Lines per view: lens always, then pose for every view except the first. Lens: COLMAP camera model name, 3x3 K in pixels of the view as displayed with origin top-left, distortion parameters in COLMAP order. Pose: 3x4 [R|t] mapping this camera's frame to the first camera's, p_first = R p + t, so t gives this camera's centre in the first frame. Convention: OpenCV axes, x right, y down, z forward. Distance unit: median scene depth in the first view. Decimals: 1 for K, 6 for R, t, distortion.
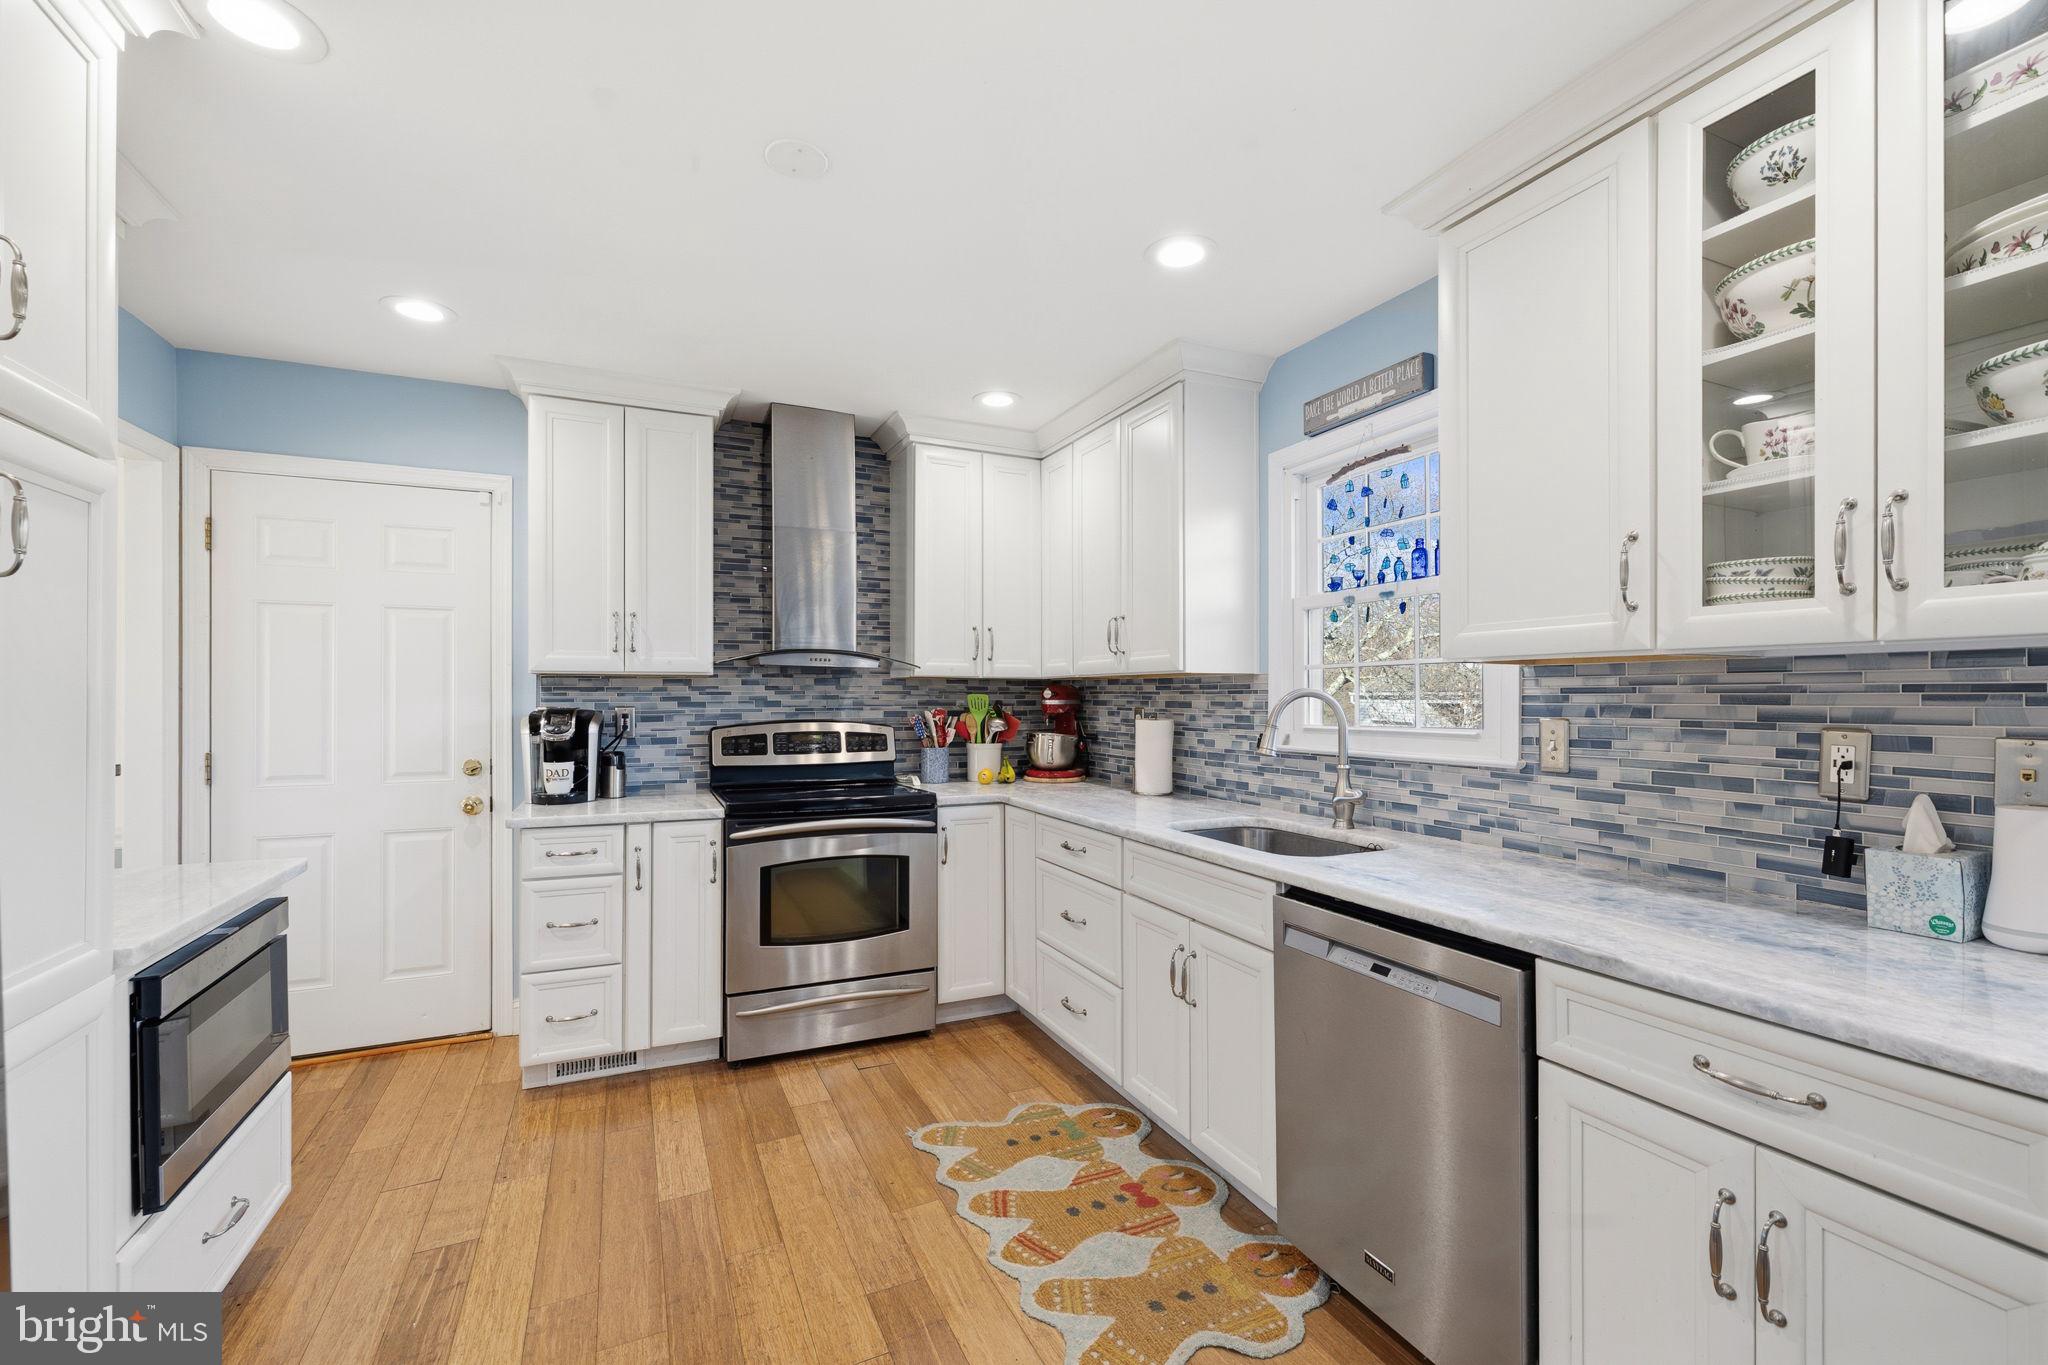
lens RADIAL K [[853.8, 0, 1025.3], [0, 853.8, 689.8], [0, 0, 1]] dist [0.002522, 0.000041]
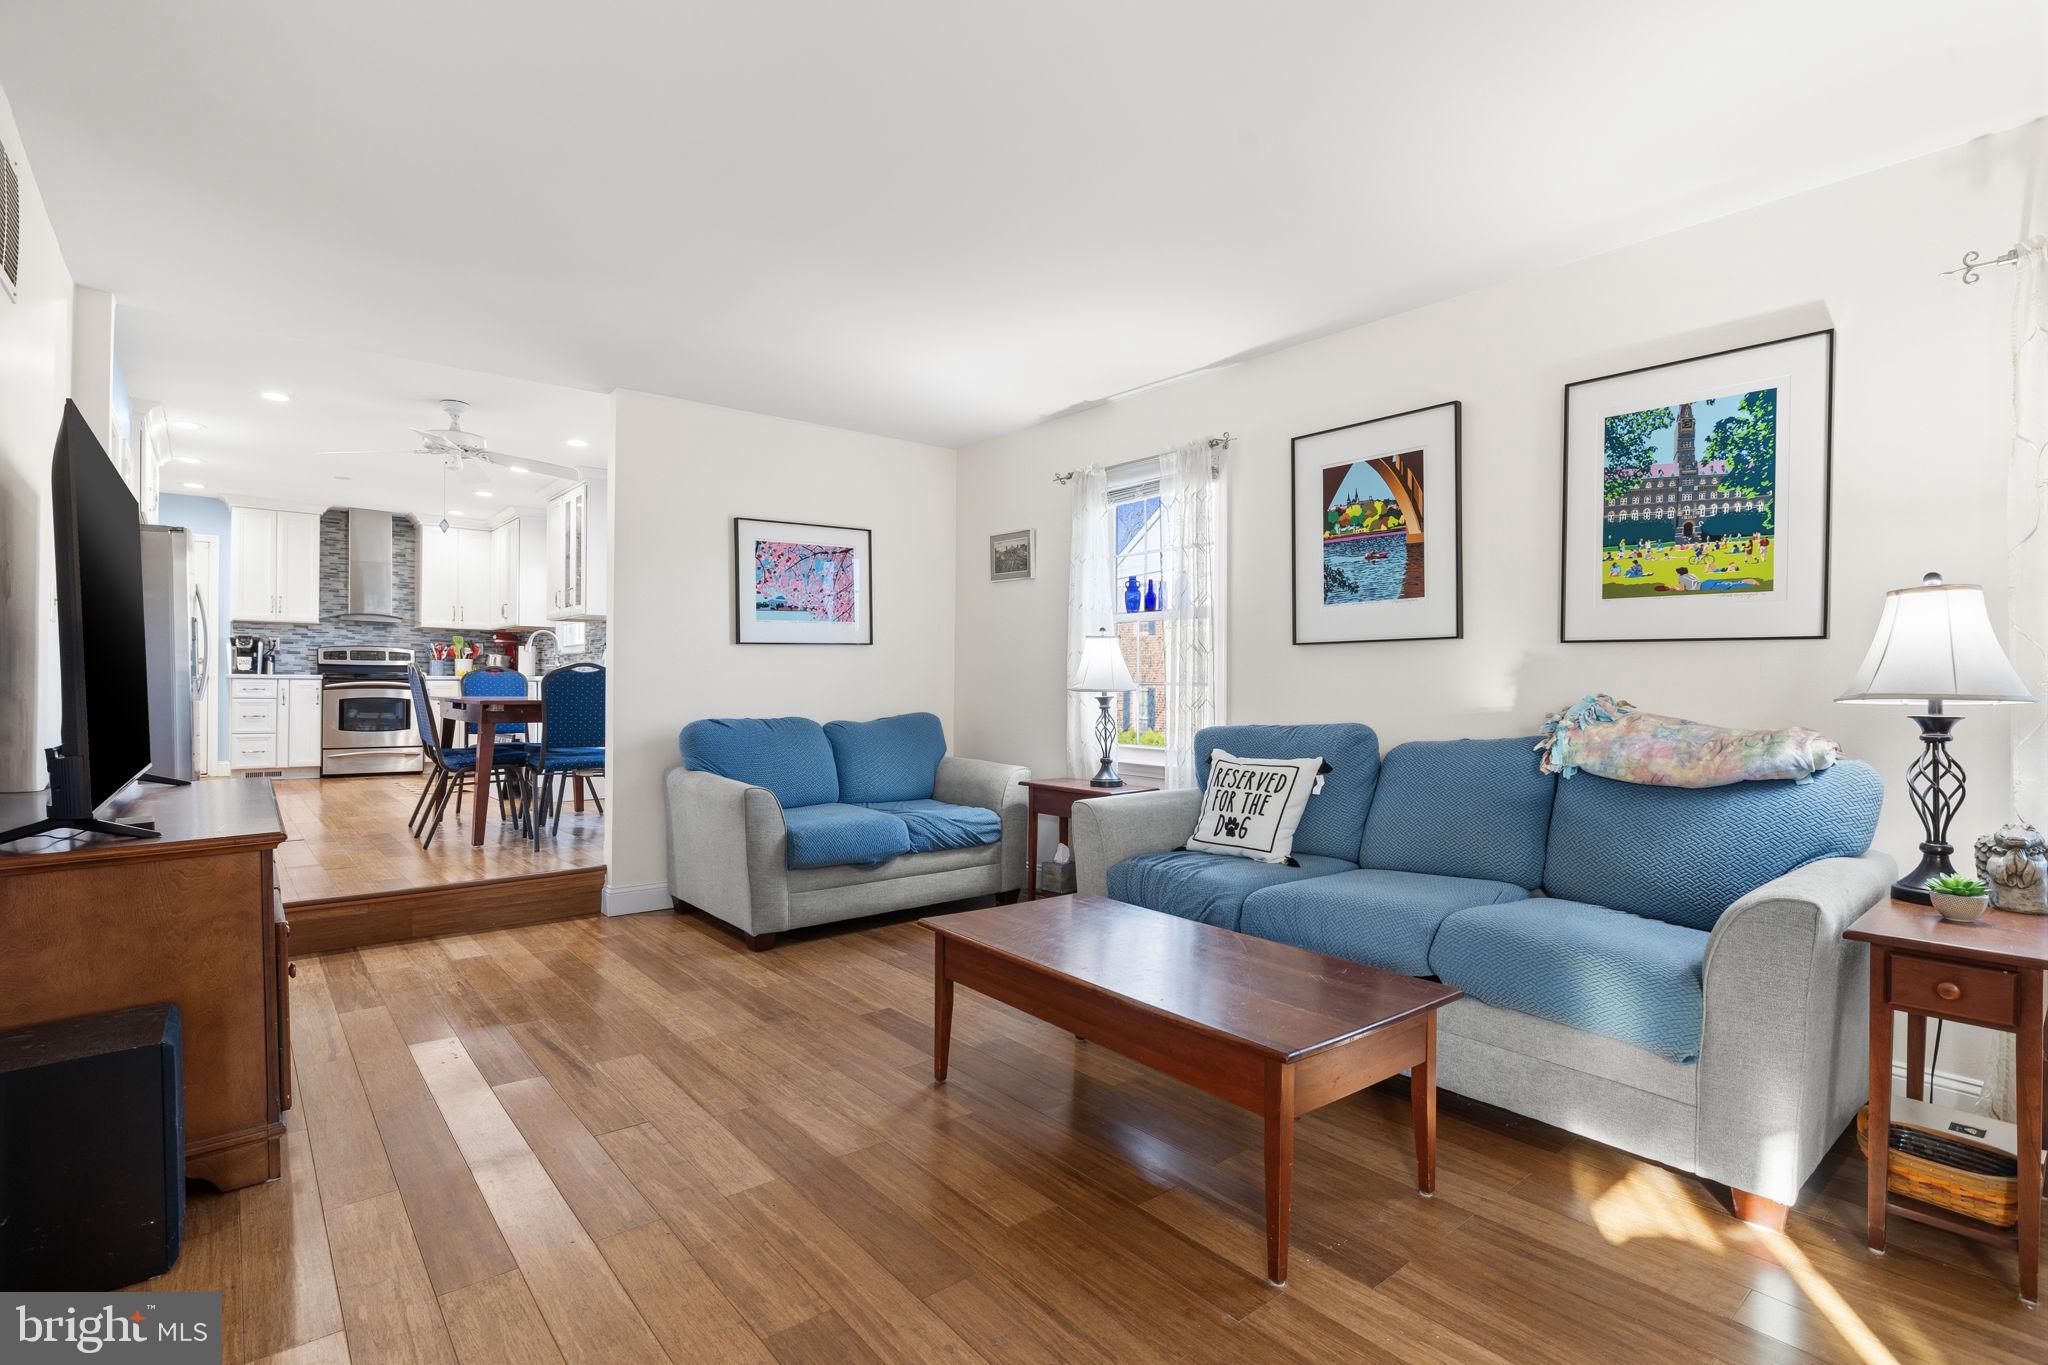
lens RADIAL K [[969.7, 0, 1024.0], [0, 969.7, 682.5], [0, 0, 1]] dist [0.001747, 0.000213]
pose [[0.967206, 0.010319, 0.253782, 0.791956], [-0.012324, 0.999904, 0.006310, 0.099056], [-0.253693, -0.009231, 0.967241, -1.969598]]
